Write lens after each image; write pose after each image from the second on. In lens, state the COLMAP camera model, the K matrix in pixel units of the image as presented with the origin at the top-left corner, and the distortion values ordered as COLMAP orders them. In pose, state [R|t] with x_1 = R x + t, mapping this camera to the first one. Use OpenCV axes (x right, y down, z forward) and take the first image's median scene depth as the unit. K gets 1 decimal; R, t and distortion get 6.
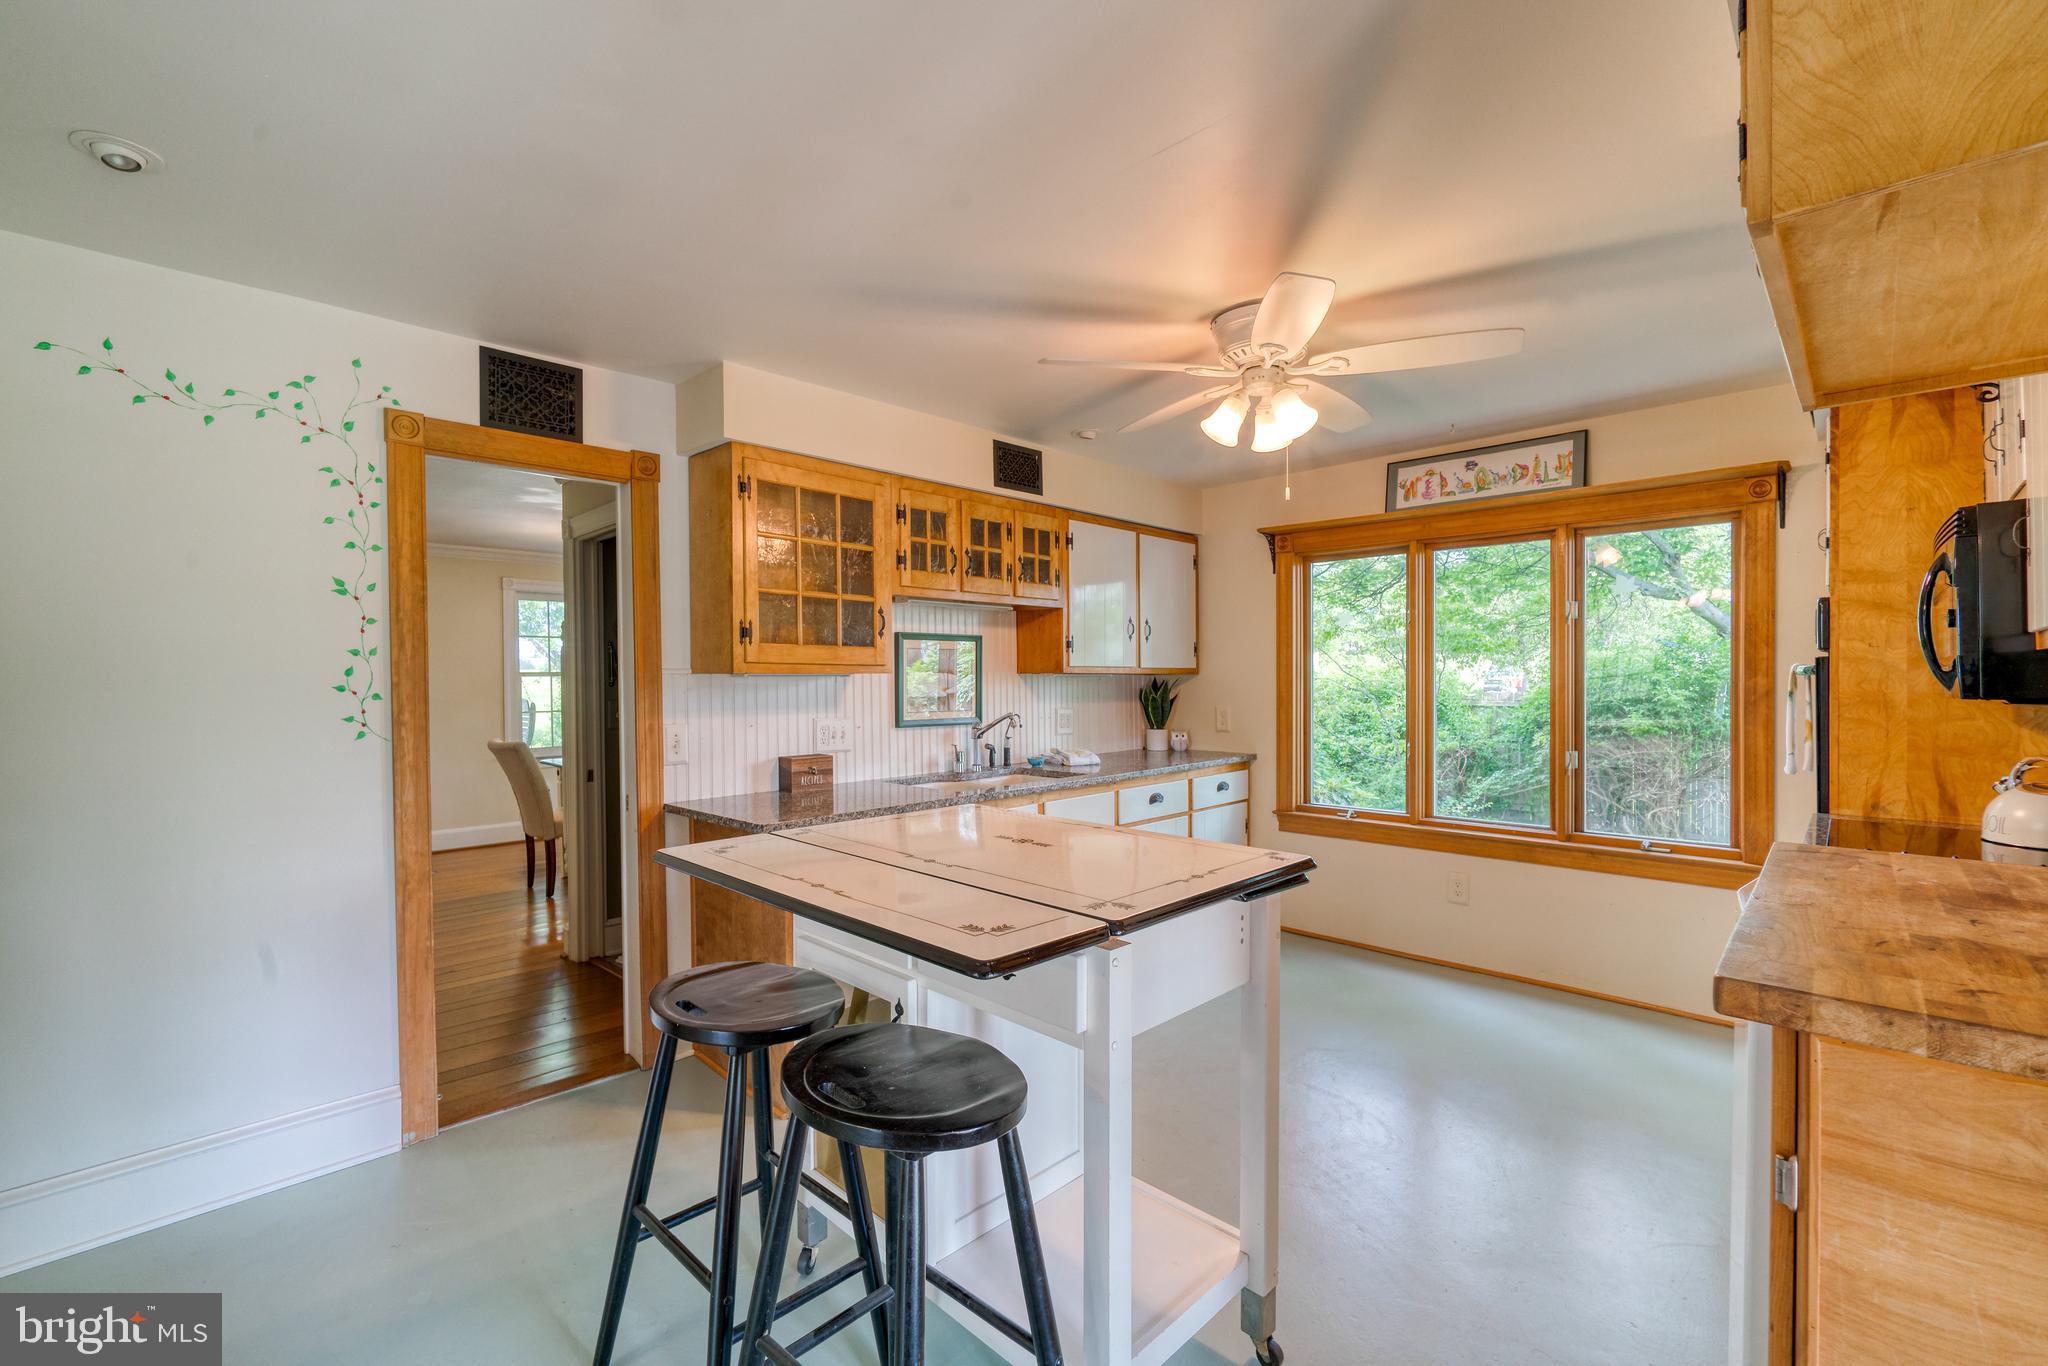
lens RADIAL K [[878.9, 0, 1023.0], [0, 878.9, 688.1], [0, 0, 1]] dist [-0.003345, 0.000211]
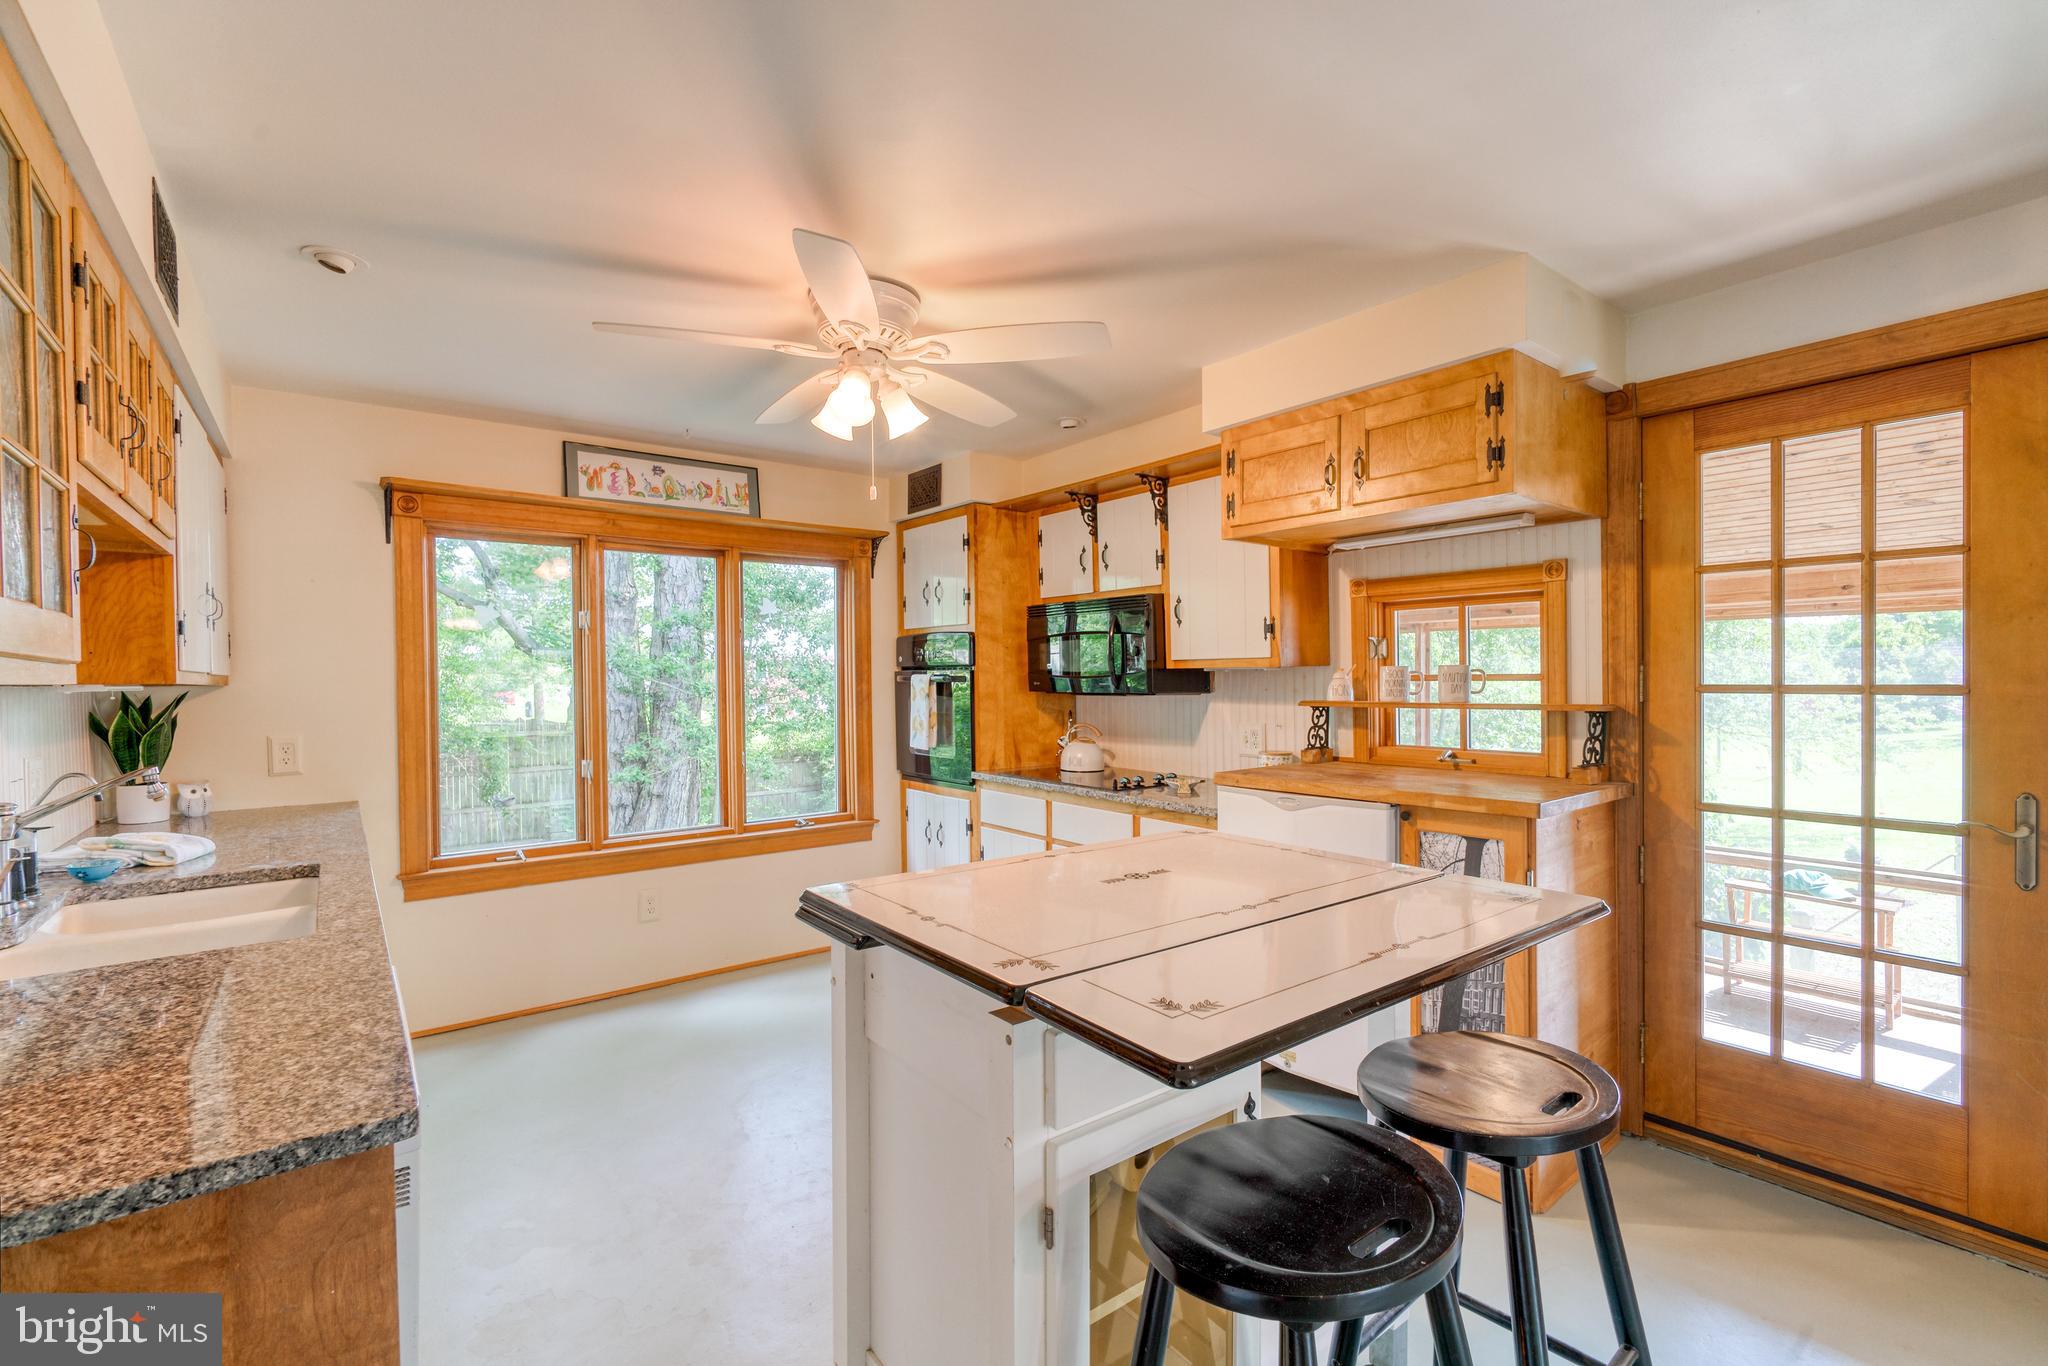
lens RADIAL K [[878.9, 0, 1027.0], [0, 878.9, 682.0], [0, 0, 1]] dist [-0.003345, 0.000211]
pose [[0.139286, -0.002694, 0.990249, -0.395769], [0.021609, 0.999766, -0.000319, -0.007438], [-0.990016, 0.021443, 0.139311, 0.446614]]
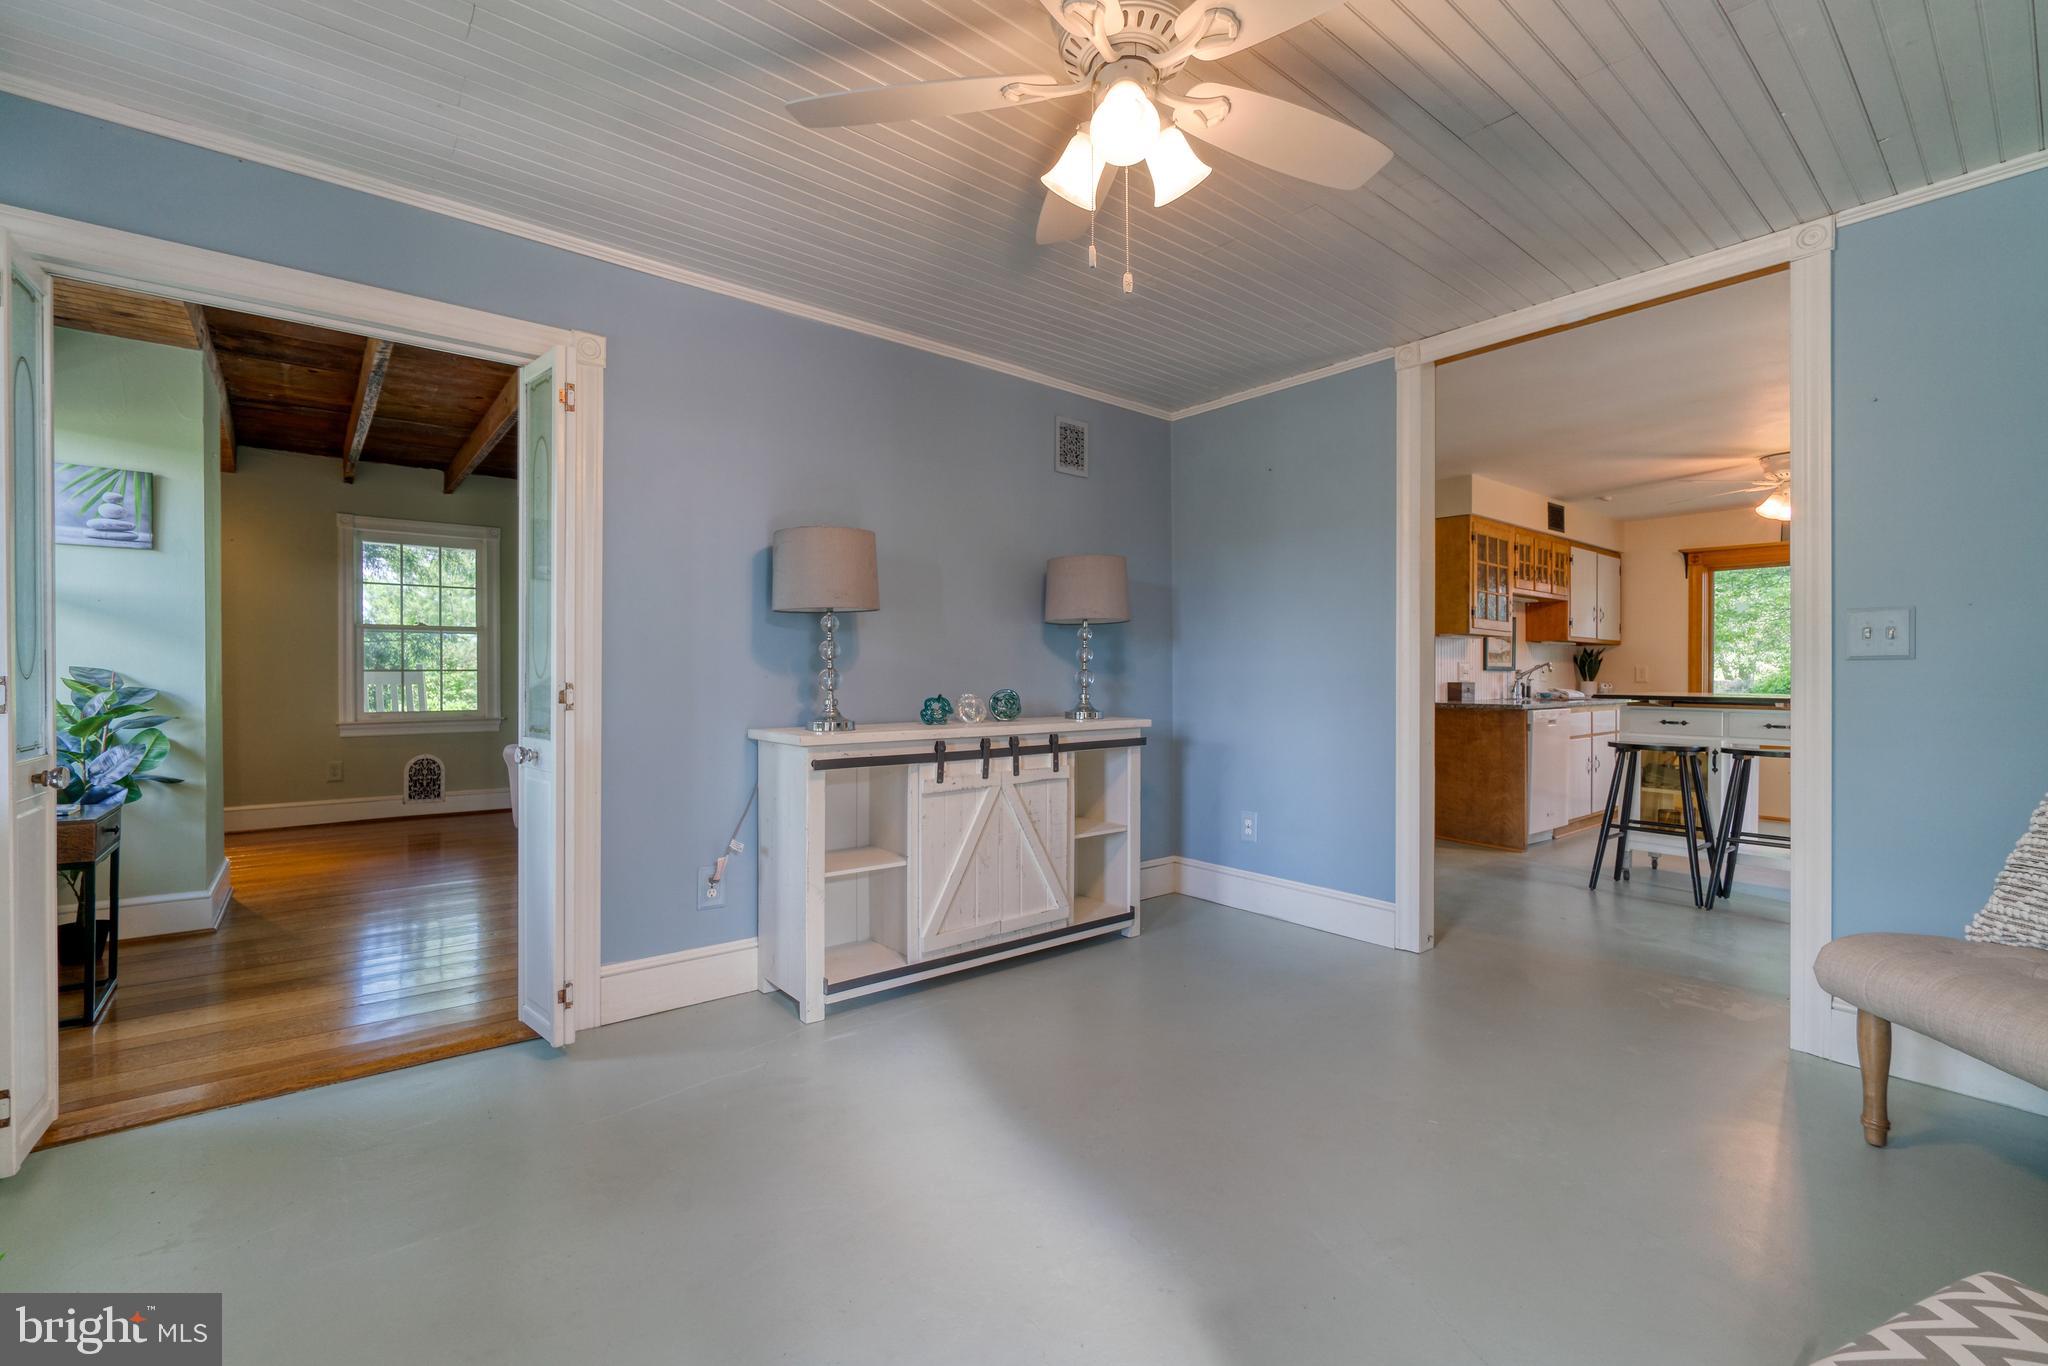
lens RADIAL K [[878.9, 0, 1024.2], [0, 878.9, 674.4], [0, 0, 1]] dist [-0.003345, 0.000211]
pose [[0.992959, 0.009125, -0.118105, -0.779412], [-0.010229, 0.999910, -0.008739, 0.071930], [0.118015, 0.009885, 0.992963, -0.754150]]
